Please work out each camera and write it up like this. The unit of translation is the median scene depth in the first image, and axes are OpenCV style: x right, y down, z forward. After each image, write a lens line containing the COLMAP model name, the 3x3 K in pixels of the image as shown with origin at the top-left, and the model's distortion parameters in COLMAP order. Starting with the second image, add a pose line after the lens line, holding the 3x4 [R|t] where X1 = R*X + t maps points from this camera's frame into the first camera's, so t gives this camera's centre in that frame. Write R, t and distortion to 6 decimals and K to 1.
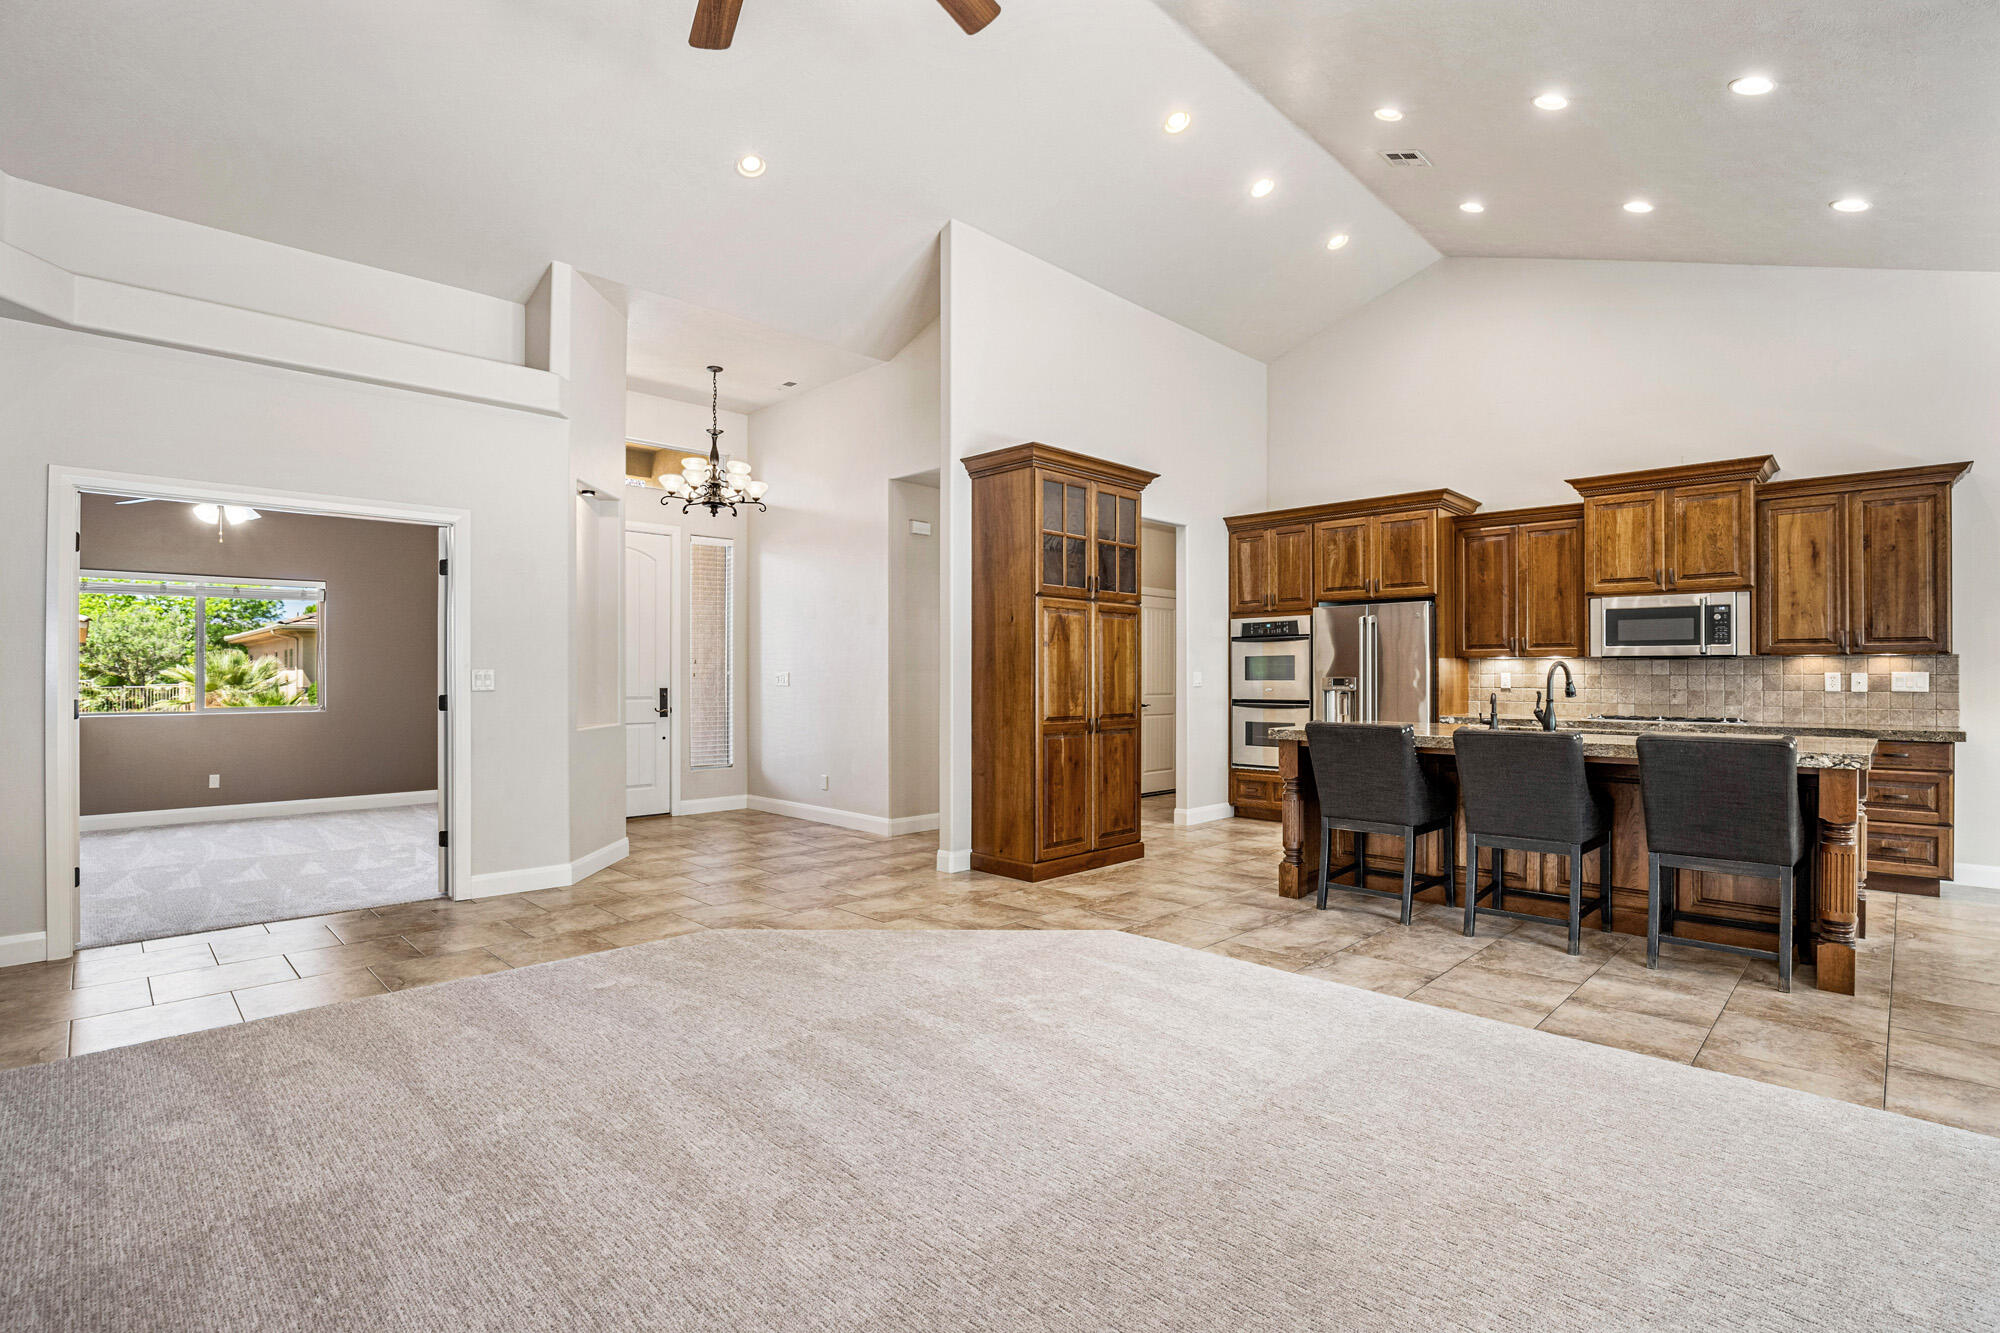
lens RADIAL K [[931.9, 0, 1000.0], [0, 931.9, 666.5], [0, 0, 1]] dist [-0.039960, 0.008993]
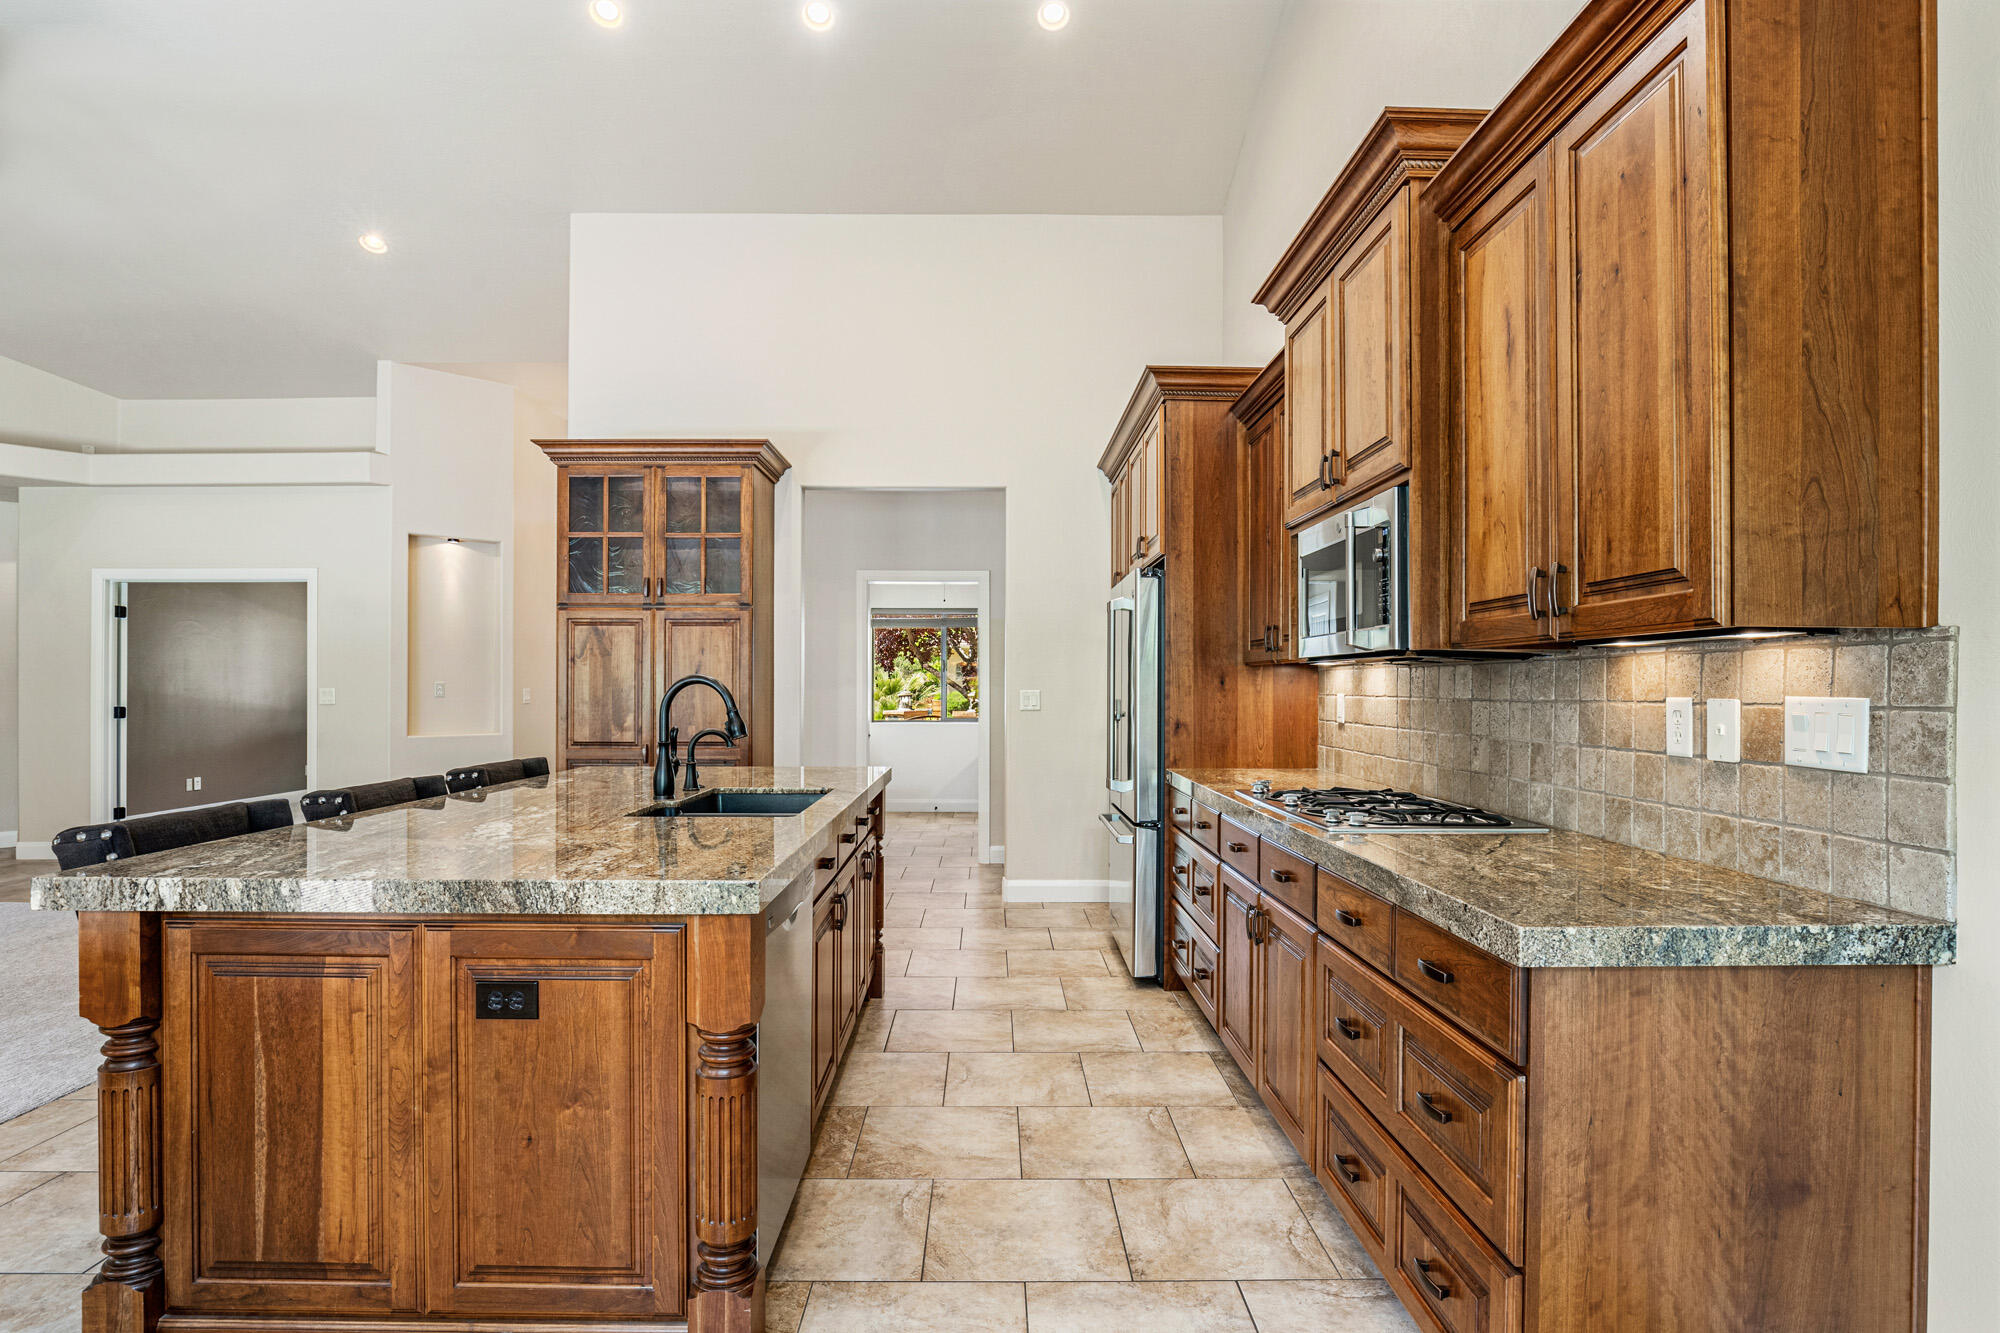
lens RADIAL K [[1007.3, 0, 1000.0], [0, 1007.3, 666.5], [0, 0, 1]] dist [-0.018821, -0.000203]
pose [[0.717051, -0.015315, -0.696852, 0.978122], [0.005760, 0.999855, -0.016047, 0.000397], [0.696997, 0.007492, 0.717035, 0.575056]]
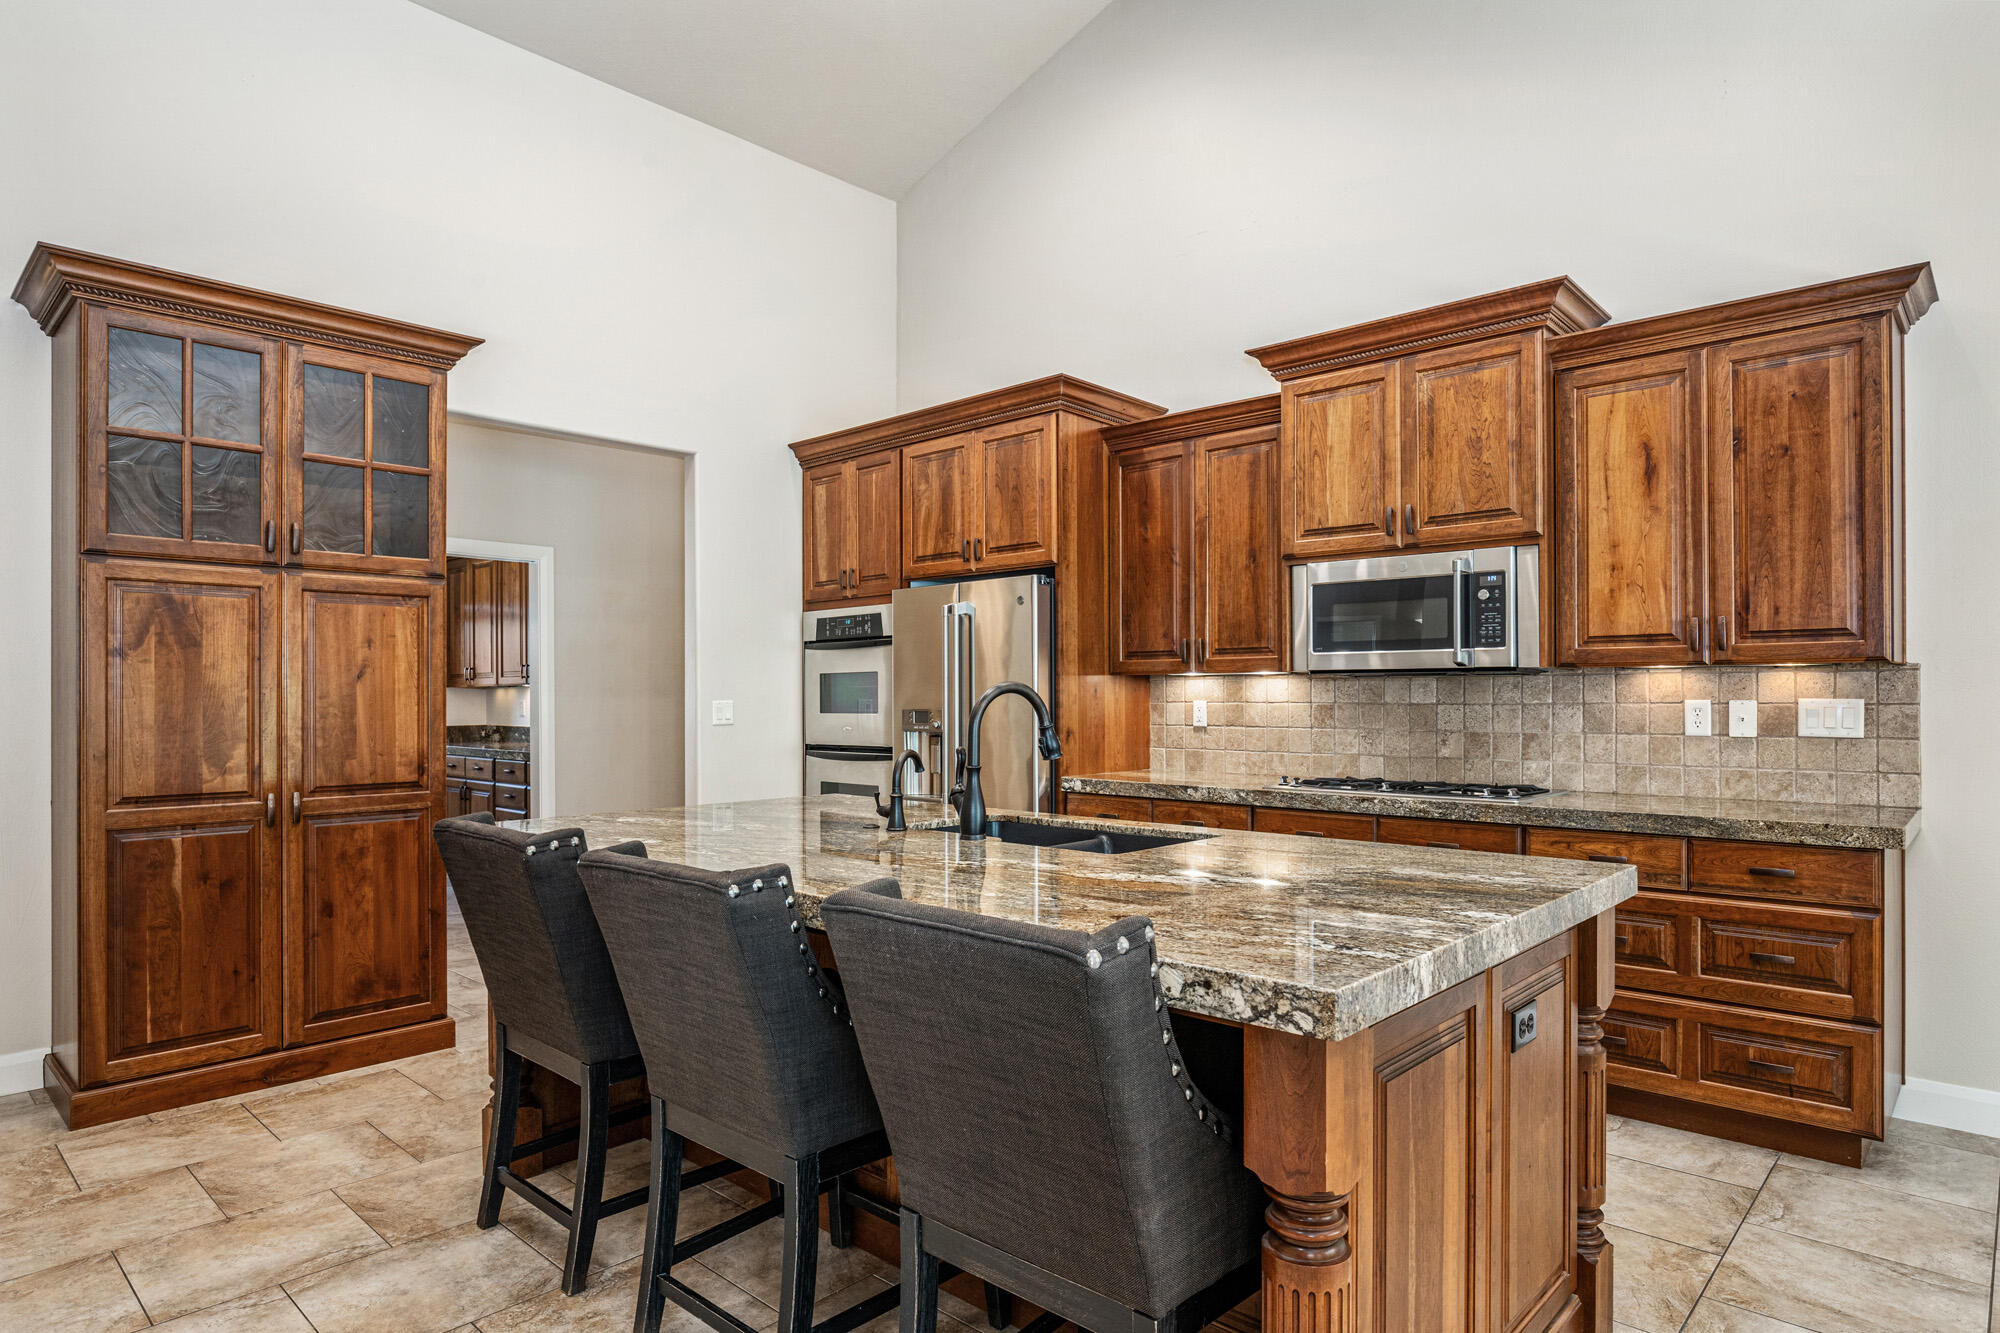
lens RADIAL K [[1119.0, 0, 1010.0], [0, 1119.0, 686.2], [0, 0, 1]] dist [-0.013153, -0.000198]
pose [[0.999218, -0.004829, 0.039239, 0.490154], [0.004818, 0.999988, 0.000384, -0.003165], [-0.039240, -0.000194, 0.999230, 0.368666]]
